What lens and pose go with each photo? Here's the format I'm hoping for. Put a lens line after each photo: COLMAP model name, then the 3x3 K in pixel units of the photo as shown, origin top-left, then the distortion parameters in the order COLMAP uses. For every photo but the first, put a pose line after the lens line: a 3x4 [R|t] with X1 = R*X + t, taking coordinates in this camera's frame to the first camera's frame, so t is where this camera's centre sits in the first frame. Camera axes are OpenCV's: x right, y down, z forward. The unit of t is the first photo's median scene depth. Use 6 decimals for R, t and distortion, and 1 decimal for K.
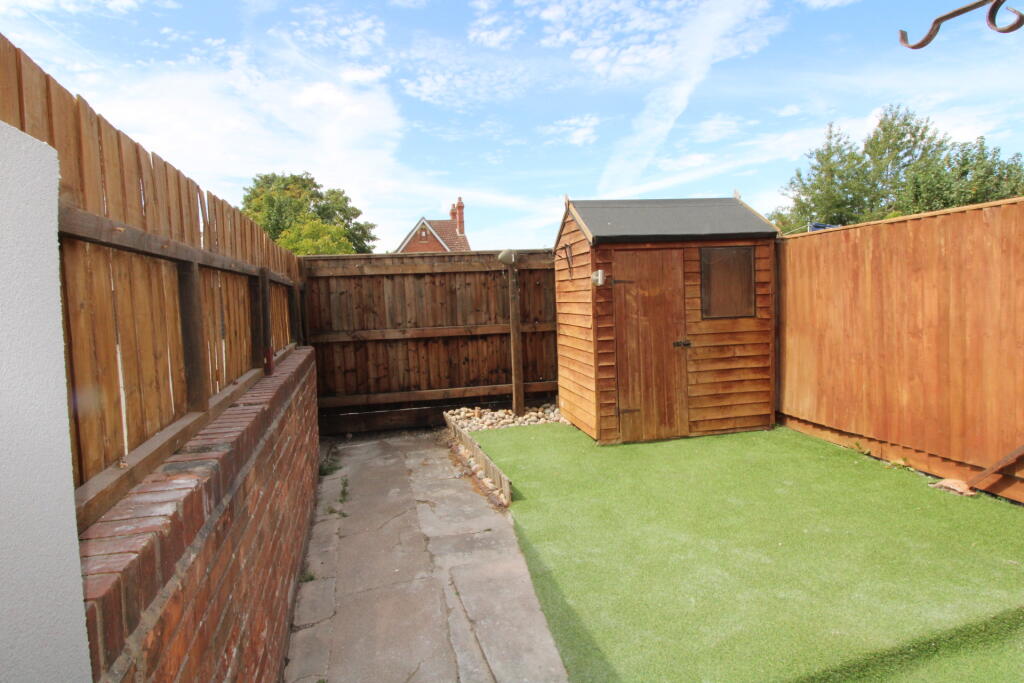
lens RADIAL K [[571.5, 0, 511.4], [0, 571.5, 339.1], [0, 0, 1]] dist [-0.002092, -0.000483]
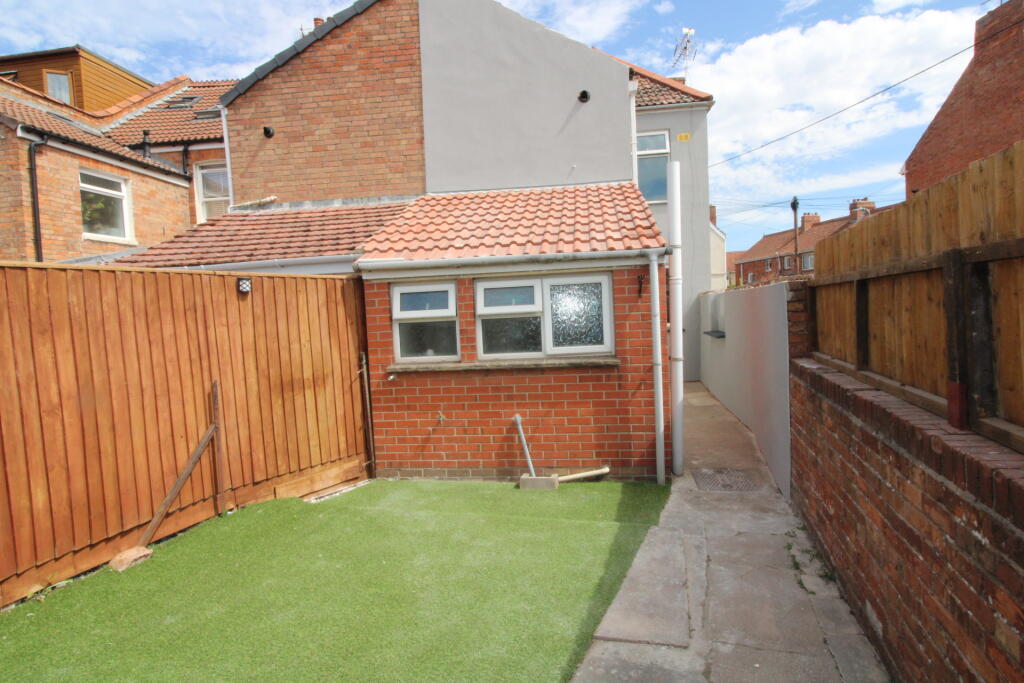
lens RADIAL K [[571.5, 0, 510.8], [0, 571.5, 339.5], [0, 0, 1]] dist [-0.002092, -0.000483]
pose [[-0.843388, 0.046841, 0.535259, -0.339919], [0.115210, 0.988788, 0.095003, -0.141720], [-0.524808, 0.141791, -0.839328, 1.691077]]
